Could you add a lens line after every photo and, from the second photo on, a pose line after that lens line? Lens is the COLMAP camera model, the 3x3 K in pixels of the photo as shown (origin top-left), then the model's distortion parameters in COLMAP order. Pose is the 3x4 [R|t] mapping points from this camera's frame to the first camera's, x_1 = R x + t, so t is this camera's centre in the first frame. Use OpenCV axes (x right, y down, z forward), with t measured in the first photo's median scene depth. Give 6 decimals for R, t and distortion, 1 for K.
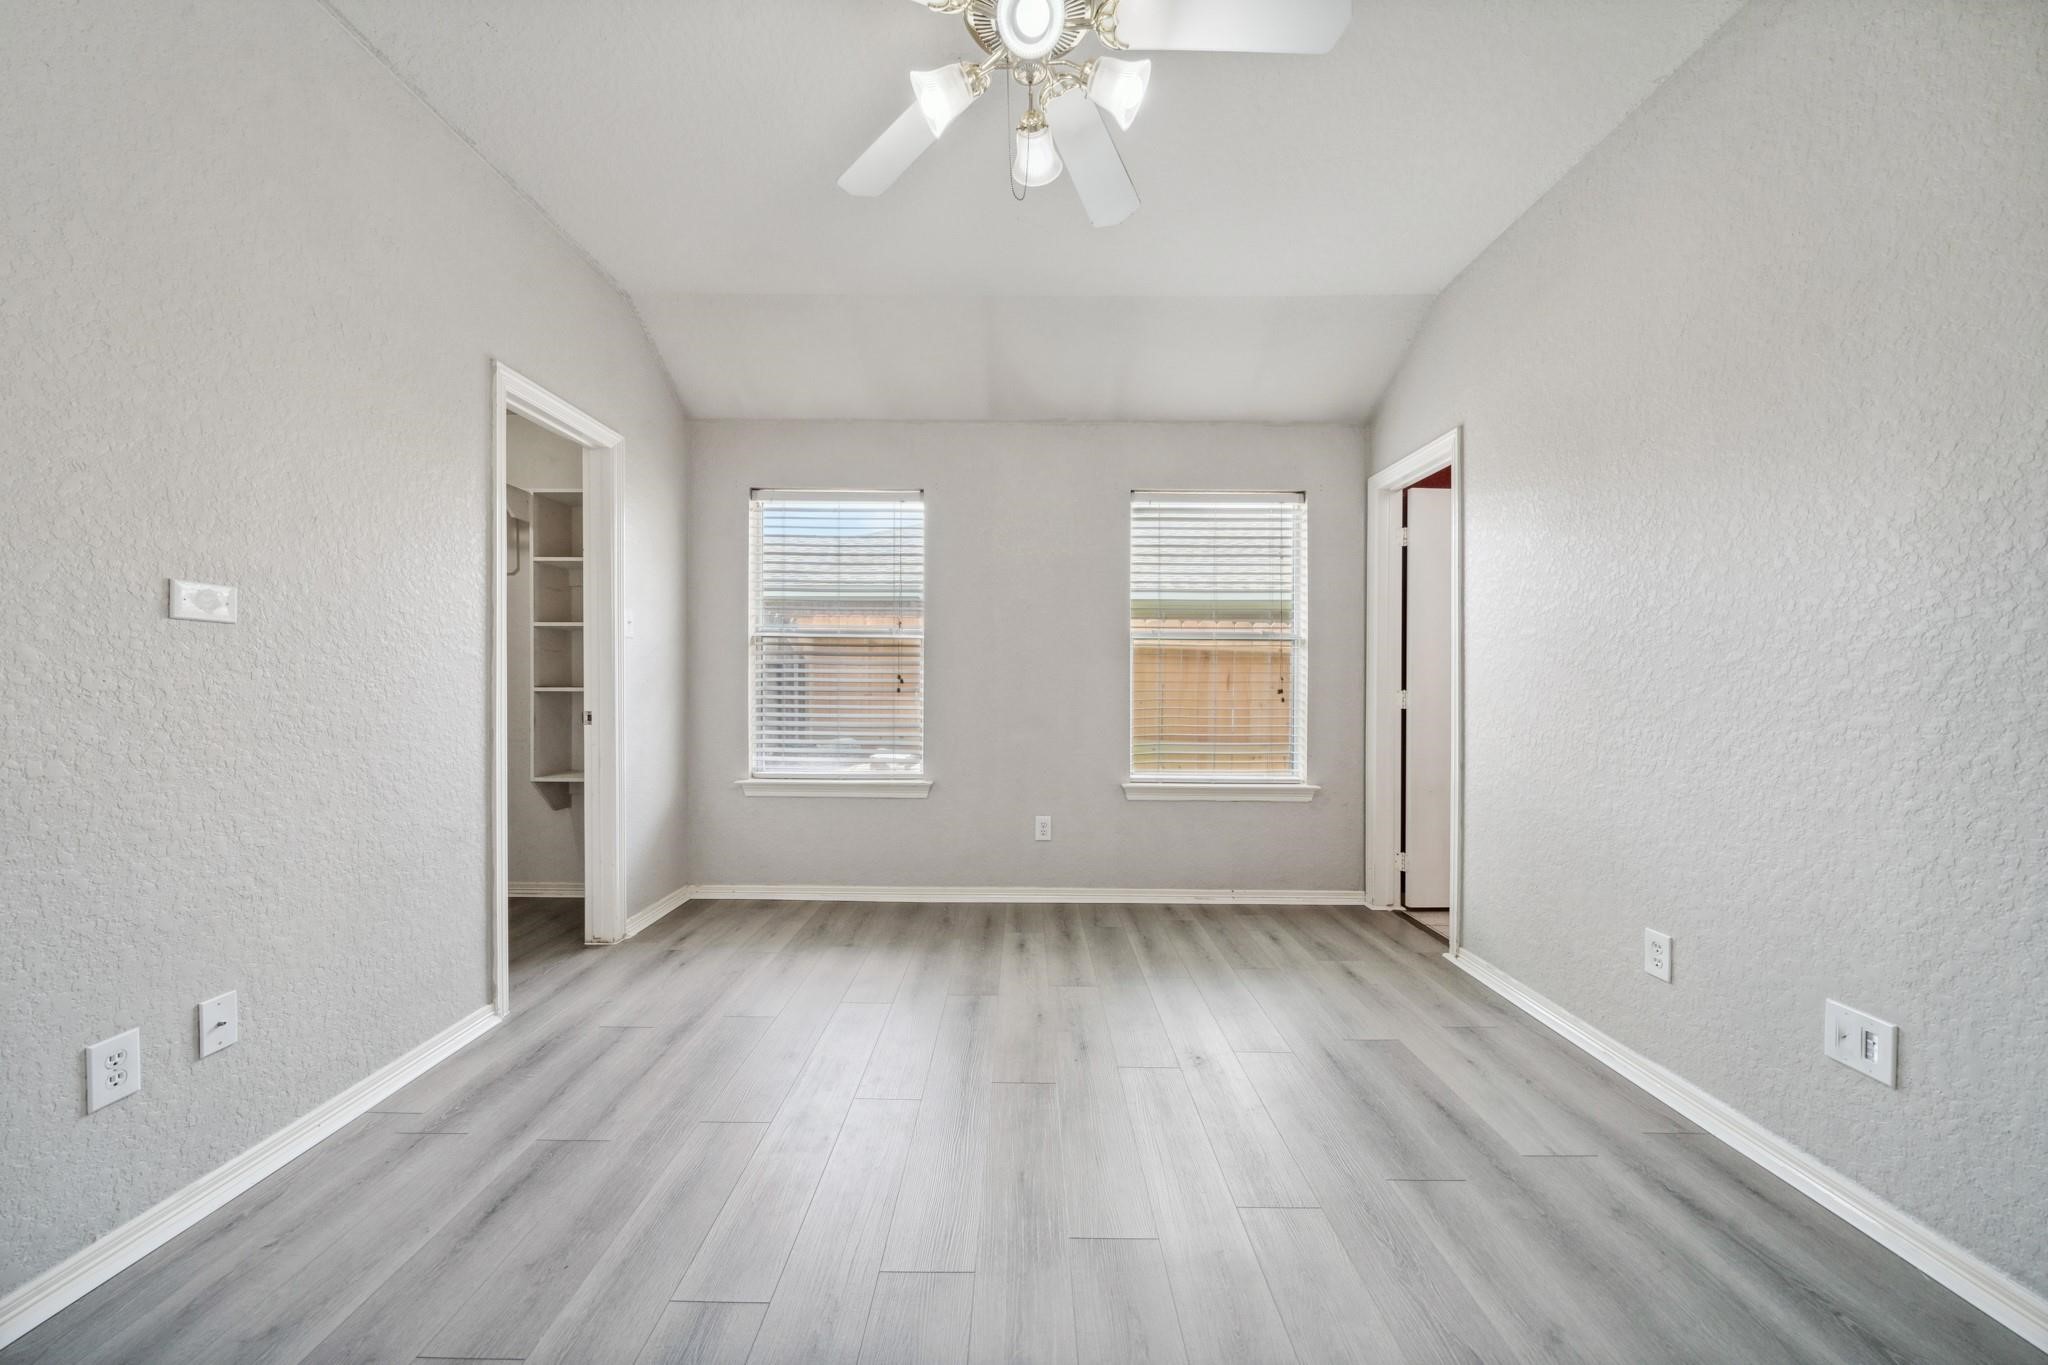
lens RADIAL K [[734.7, 0, 1018.0], [0, 734.7, 675.4], [0, 0, 1]] dist [-0.010332, 0.000059]
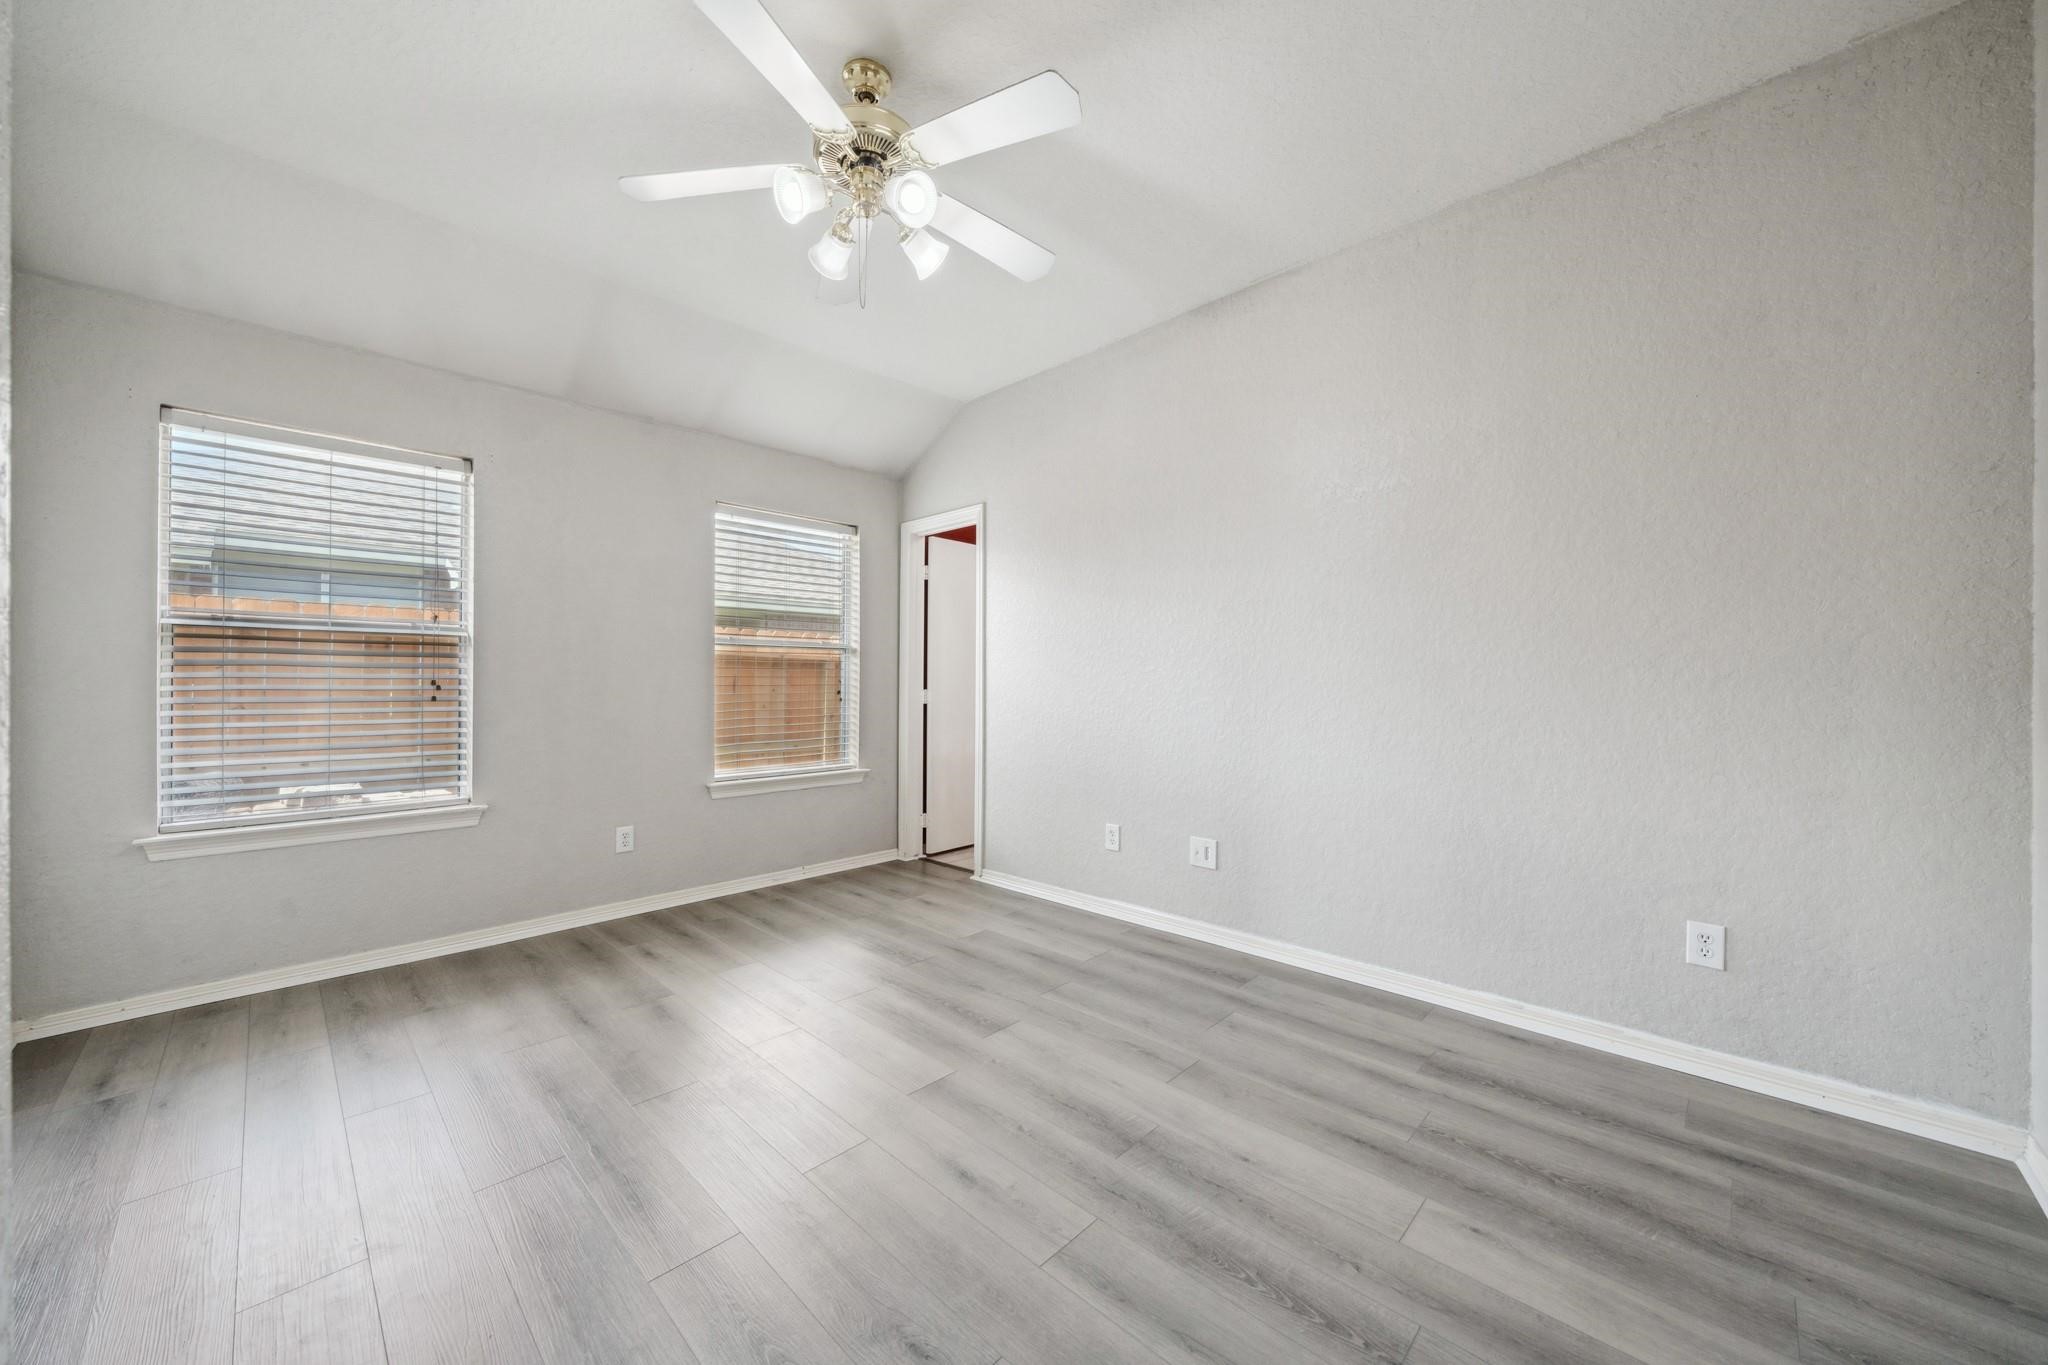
lens RADIAL K [[734.7, 0, 1025.1], [0, 734.7, 683.7], [0, 0, 1]] dist [-0.010332, 0.000059]
pose [[0.690031, -0.009301, 0.723720, -0.330751], [0.003508, 0.999949, 0.009507, -0.002314], [-0.723772, -0.004021, 0.690028, -0.040830]]
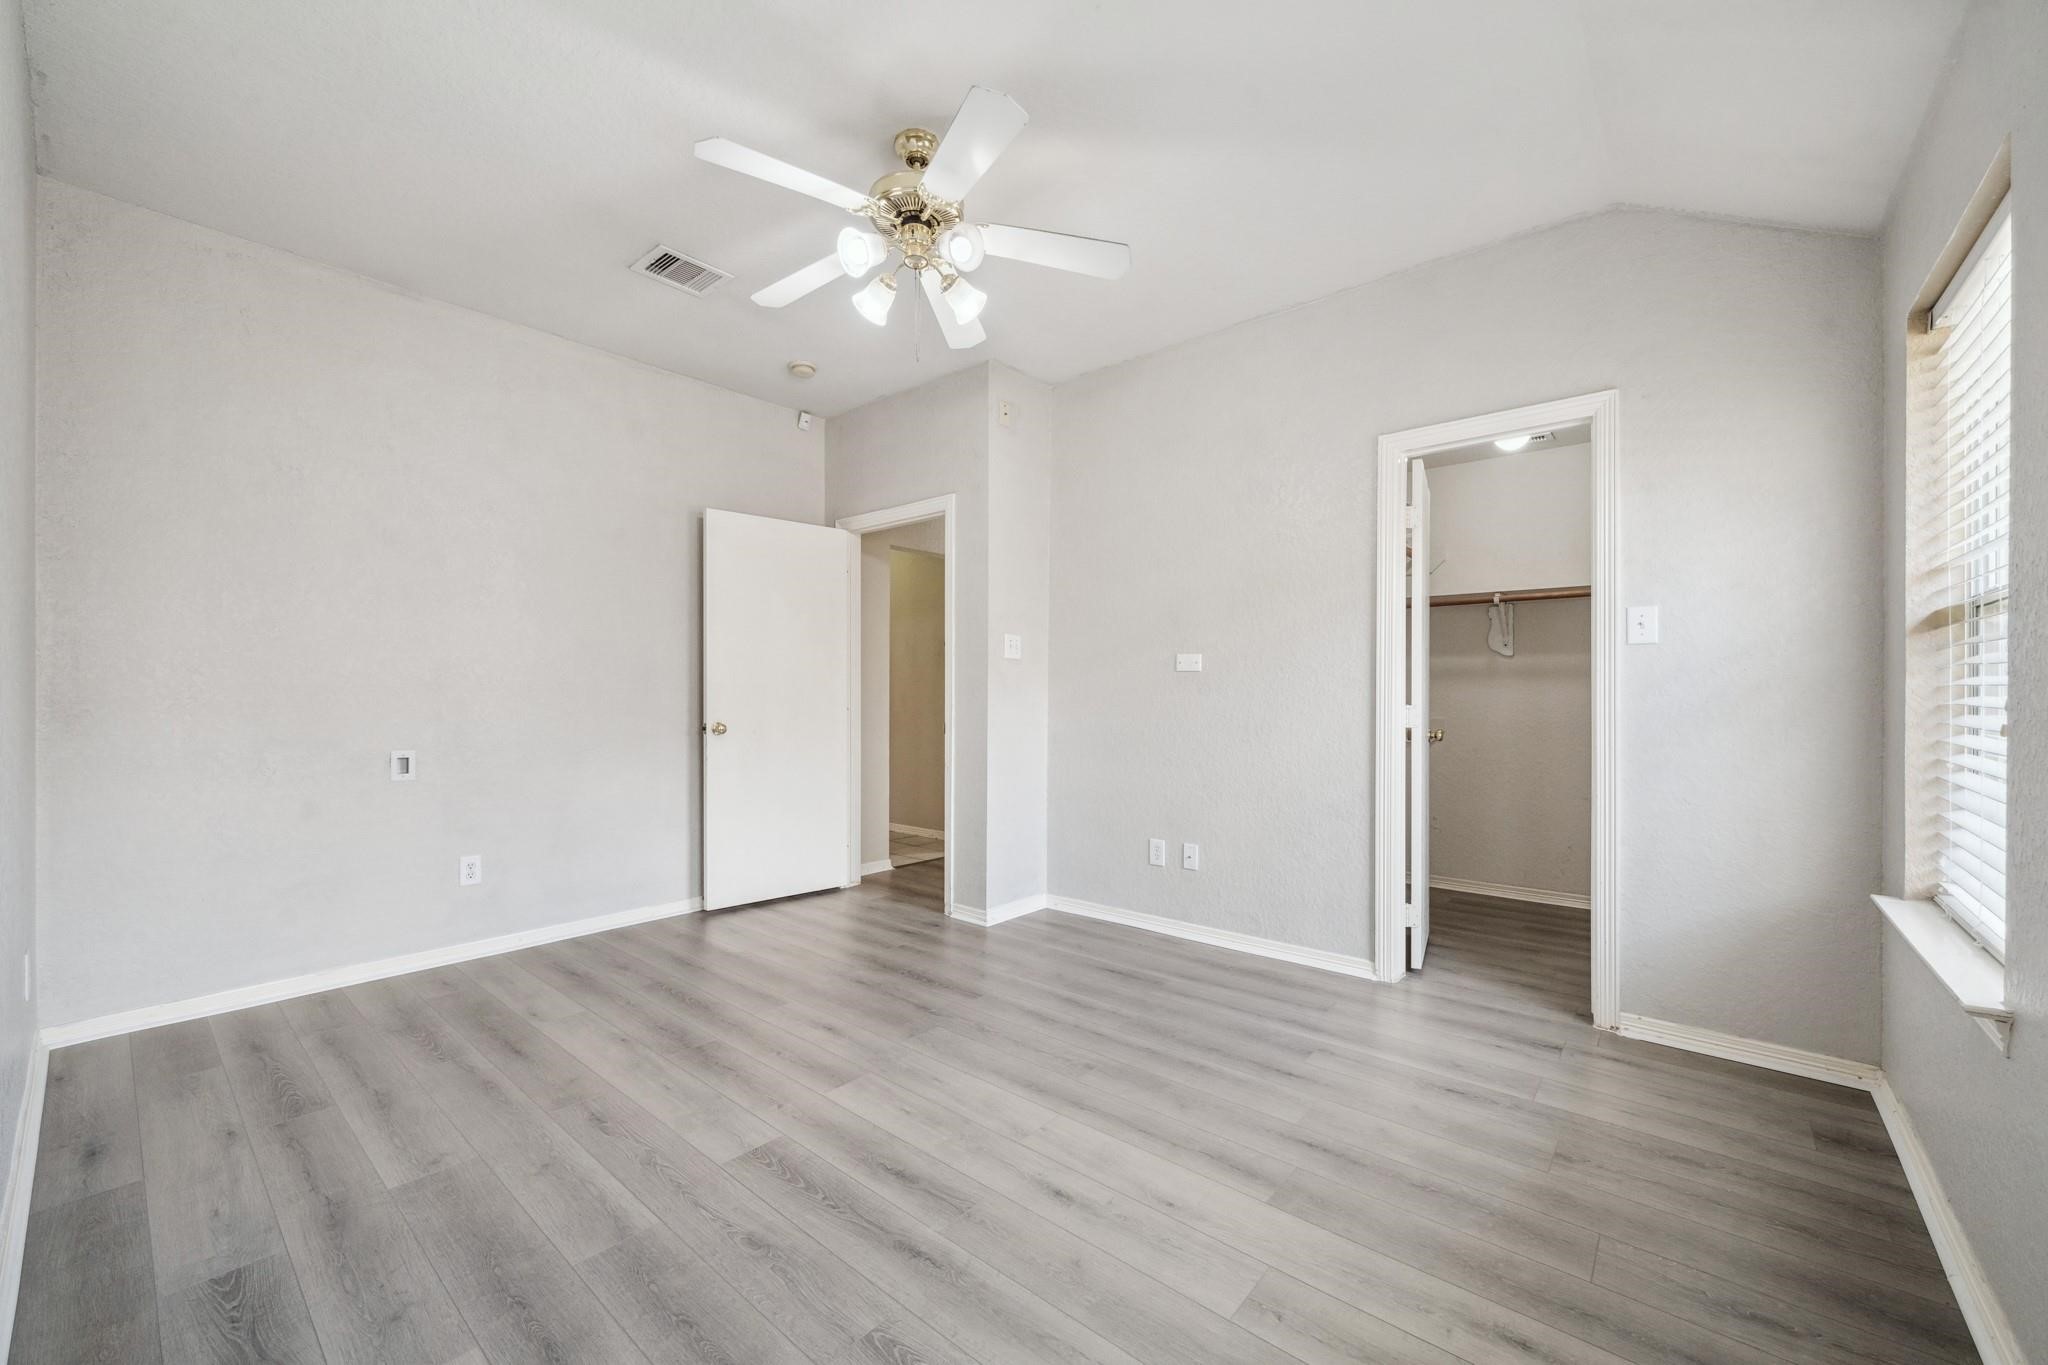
lens RADIAL K [[795.8, 0, 1009.0], [0, 795.8, 693.1], [0, 0, 1]] dist [-0.005934, 0.001784]
pose [[-0.652123, -0.008455, -0.758066, 0.493365], [-0.001128, 0.999948, -0.010183, 0.007185], [0.758113, -0.005785, -0.652098, 0.996826]]
